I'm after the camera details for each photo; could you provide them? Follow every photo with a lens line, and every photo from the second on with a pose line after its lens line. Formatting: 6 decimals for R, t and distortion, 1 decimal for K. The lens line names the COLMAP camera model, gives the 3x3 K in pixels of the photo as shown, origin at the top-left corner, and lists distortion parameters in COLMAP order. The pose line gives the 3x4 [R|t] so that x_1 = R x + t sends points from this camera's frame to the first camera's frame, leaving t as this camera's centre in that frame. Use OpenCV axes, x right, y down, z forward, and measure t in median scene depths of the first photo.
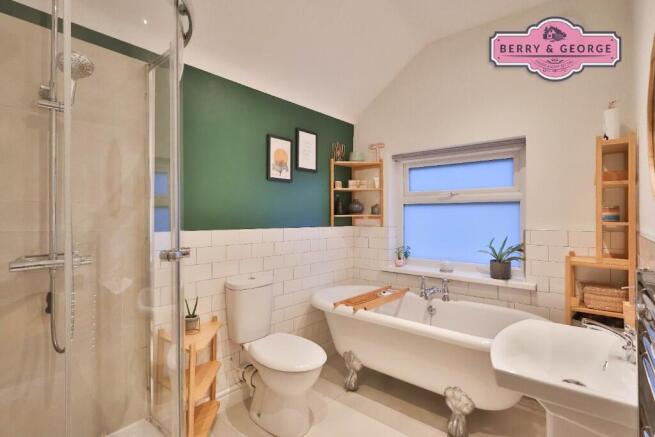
lens RADIAL K [[320.4, 0, 325.7], [0, 320.4, 215.0], [0, 0, 1]] dist [0.002686, 0.000768]
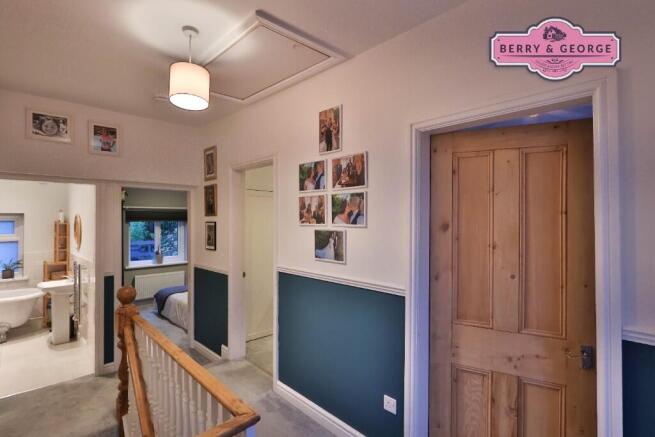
lens RADIAL K [[320.4, 0, 325.7], [0, 320.4, 215.0], [0, 0, 1]] dist [0.002686, 0.000768]
pose [[0.091859, 0.006661, 0.995750, -1.270086], [-0.005099, 0.999968, -0.006219, -0.199515], [-0.995759, -0.004506, 0.091890, -1.178846]]
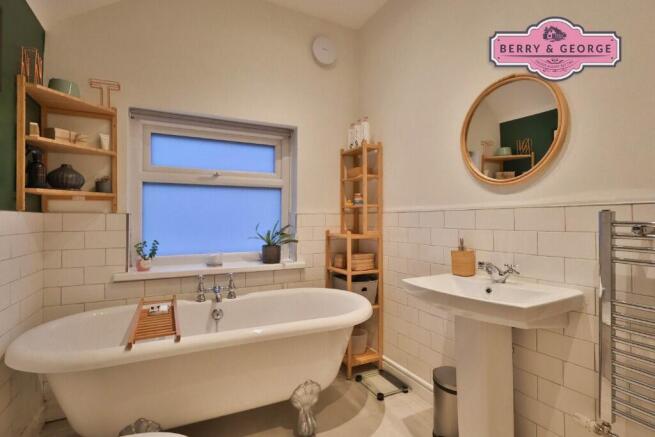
lens RADIAL K [[320.4, 0, 325.7], [0, 320.4, 215.0], [0, 0, 1]] dist [0.002686, 0.000768]
pose [[0.393047, 0.006788, 0.919493, -0.289672], [-0.007849, 0.999961, -0.004026, 0.046143], [-0.919485, -0.005635, 0.393085, 0.412980]]
